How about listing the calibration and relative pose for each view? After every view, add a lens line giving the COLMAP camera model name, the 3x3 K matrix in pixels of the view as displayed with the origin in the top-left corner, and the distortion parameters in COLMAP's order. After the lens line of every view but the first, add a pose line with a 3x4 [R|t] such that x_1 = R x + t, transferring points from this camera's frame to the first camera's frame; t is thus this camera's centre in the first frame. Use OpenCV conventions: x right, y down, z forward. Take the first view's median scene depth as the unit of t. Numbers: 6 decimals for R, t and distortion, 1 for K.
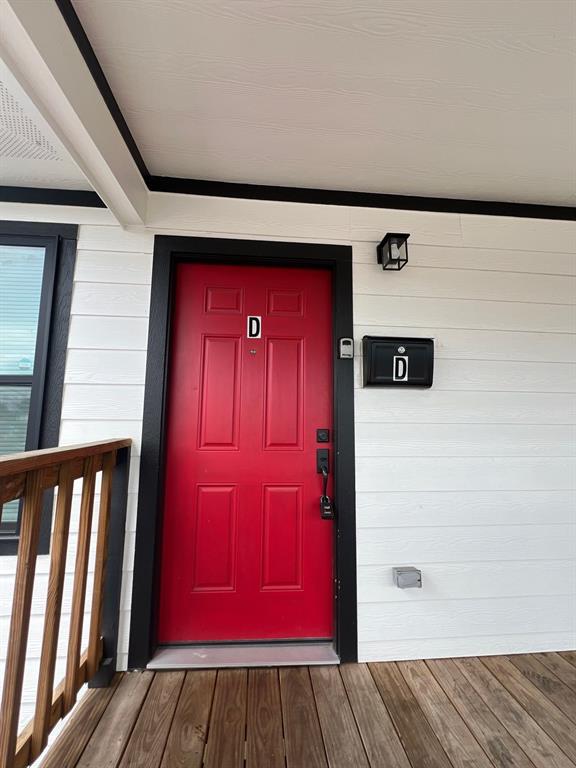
lens RADIAL K [[305.9, 0, 288.0], [0, 305.9, 384.0], [0, 0, 1]] dist [-0.002575, 0.000205]
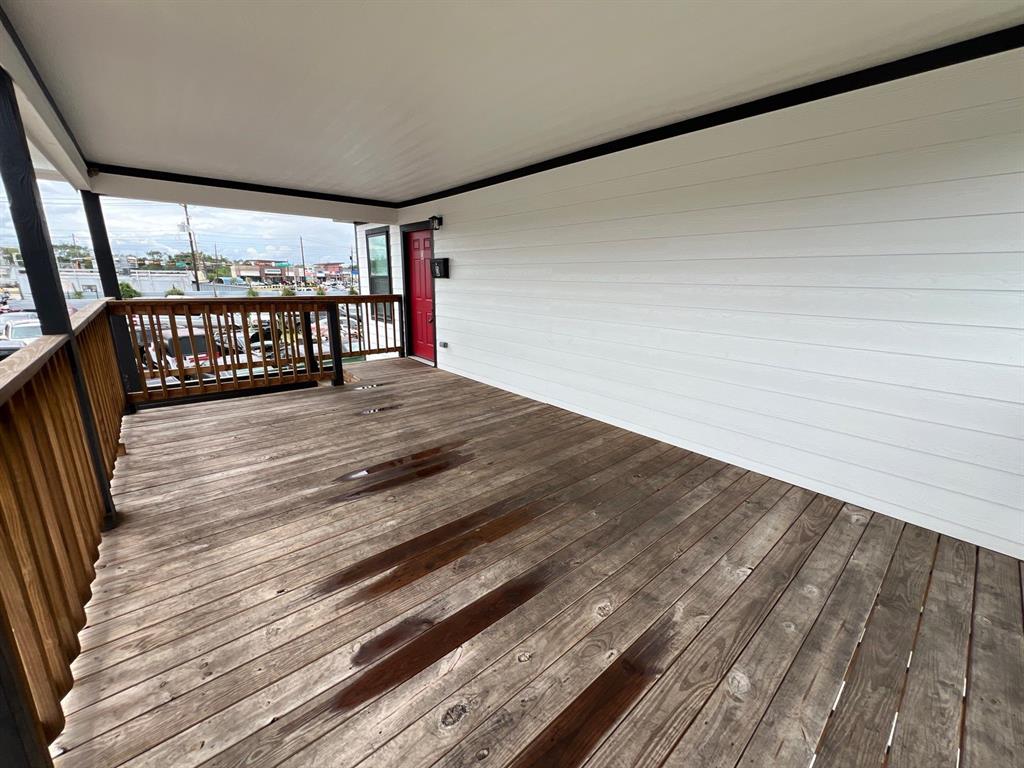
lens RADIAL K [[407.9, 0, 513.2], [0, 407.9, 384.6], [0, 0, 1]] dist [-0.002575, 0.000205]
pose [[0.587205, 0.203927, -0.783329, 3.783819], [0.083177, 0.947419, 0.308997, -0.160658], [0.805154, -0.246599, 0.539367, -0.654212]]
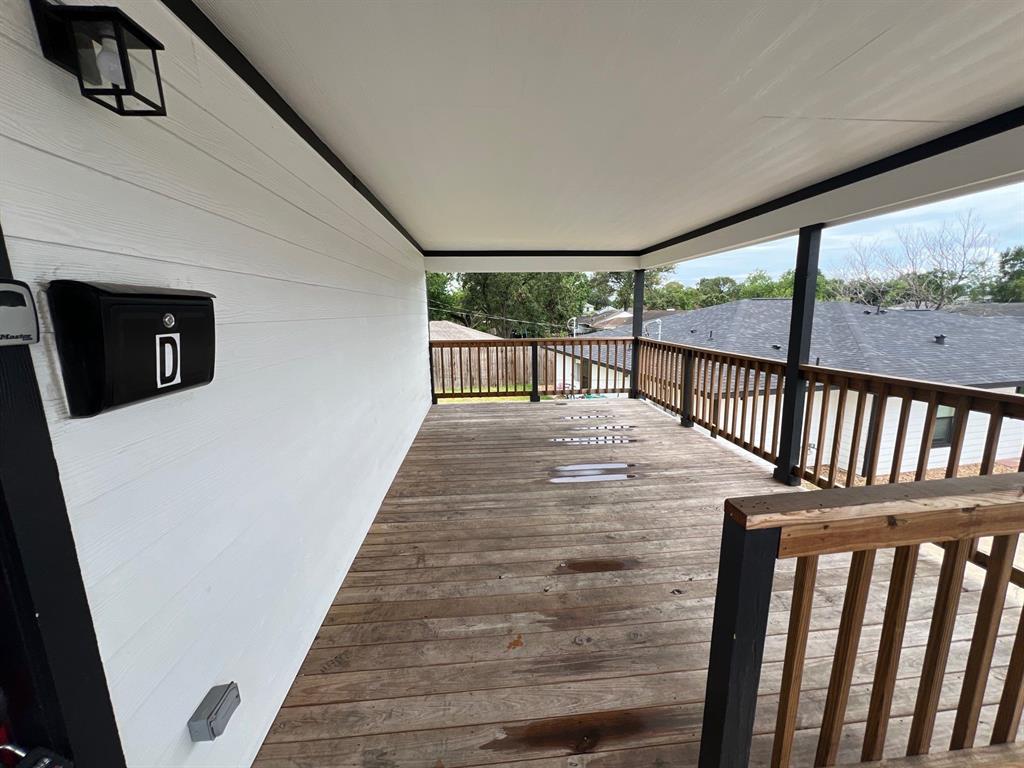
lens RADIAL K [[407.9, 0, 513.2], [0, 407.9, 384.6], [0, 0, 1]] dist [-0.002575, 0.000205]
pose [[0.001182, -0.188971, 0.981982, -0.254782], [-0.102496, 0.976788, 0.188095, -0.186211], [-0.994733, -0.100871, -0.018214, 0.479924]]
